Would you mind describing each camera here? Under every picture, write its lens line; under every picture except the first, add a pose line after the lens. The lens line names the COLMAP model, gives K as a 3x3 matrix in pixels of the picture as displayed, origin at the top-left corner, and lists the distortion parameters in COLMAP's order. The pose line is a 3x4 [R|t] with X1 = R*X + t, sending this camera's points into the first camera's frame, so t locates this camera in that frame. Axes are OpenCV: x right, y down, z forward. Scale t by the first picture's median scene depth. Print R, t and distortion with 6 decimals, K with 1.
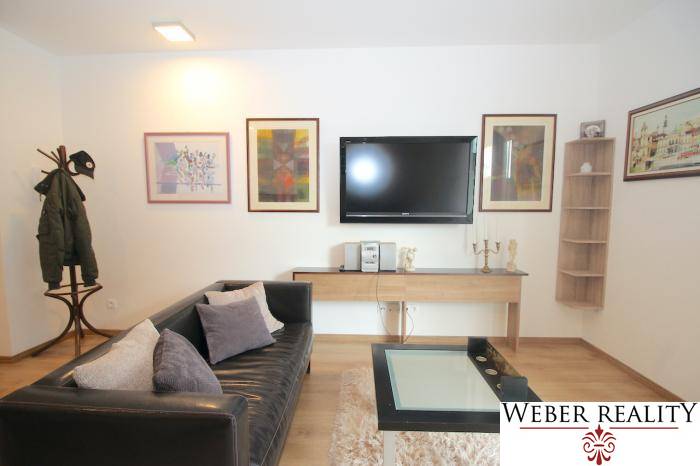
lens RADIAL K [[325.3, 0, 350.0], [0, 325.3, 233.0], [0, 0, 1]] dist [-0.000264, -0.010419]
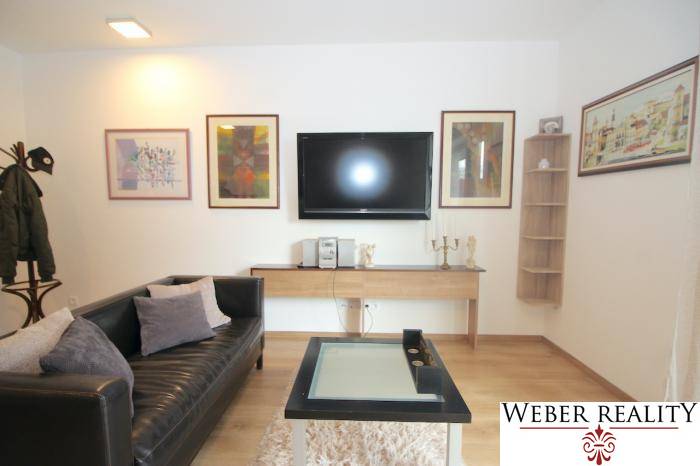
lens RADIAL K [[326.2, 0, 349.2], [0, 326.2, 234.3], [0, 0, 1]] dist [0.000582, -0.010538]
pose [[0.999999, 0.001350, -0.000878, 0.129855], [-0.001356, 0.999977, -0.006637, 0.022514], [0.000869, 0.006638, 0.999978, -0.000393]]
